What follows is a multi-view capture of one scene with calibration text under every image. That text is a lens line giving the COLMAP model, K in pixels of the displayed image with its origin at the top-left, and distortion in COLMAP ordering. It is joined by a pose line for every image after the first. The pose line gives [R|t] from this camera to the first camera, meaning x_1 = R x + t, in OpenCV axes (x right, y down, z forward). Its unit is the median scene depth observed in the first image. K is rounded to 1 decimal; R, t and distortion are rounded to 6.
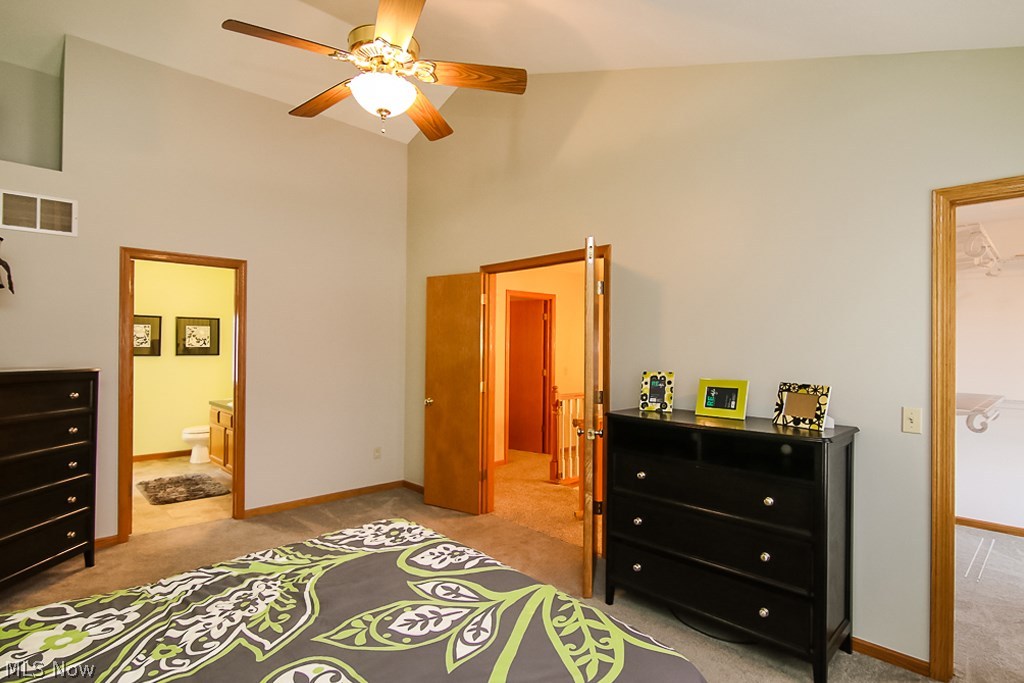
lens RADIAL K [[526.2, 0, 509.1], [0, 526.2, 340.8], [0, 0, 1]] dist [0.010339, -0.008655]
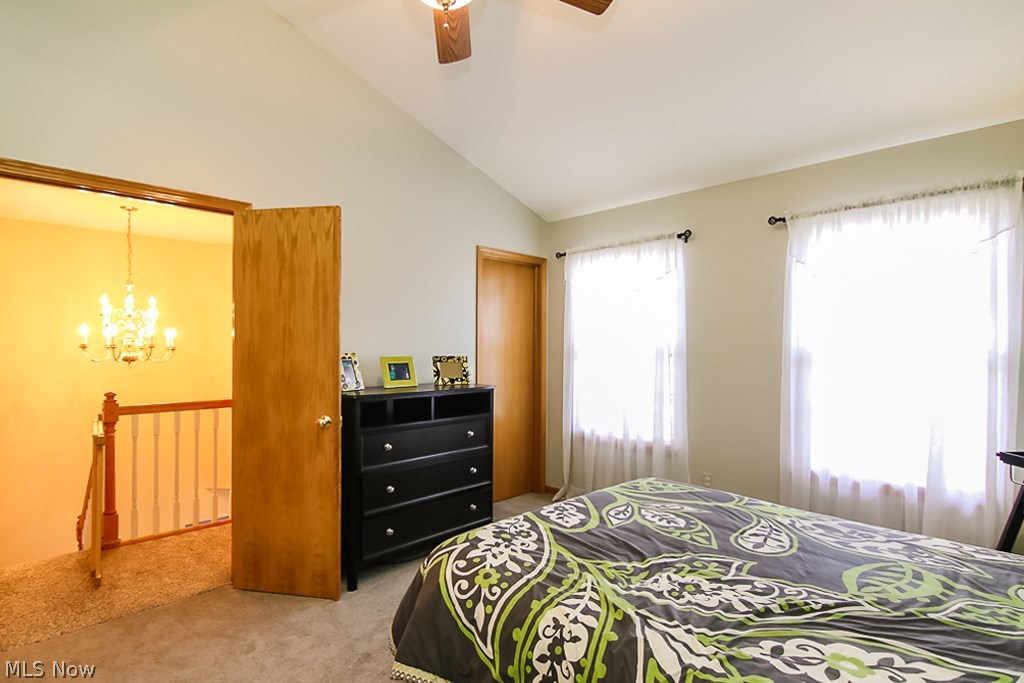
lens RADIAL K [[526.2, 0, 509.1], [0, 526.2, 340.8], [0, 0, 1]] dist [0.010339, -0.008655]
pose [[-0.035270, -0.001038, 0.999377, -1.180889], [-0.017262, 0.999851, 0.000429, 0.045462], [-0.999229, -0.017236, -0.035282, 1.120168]]
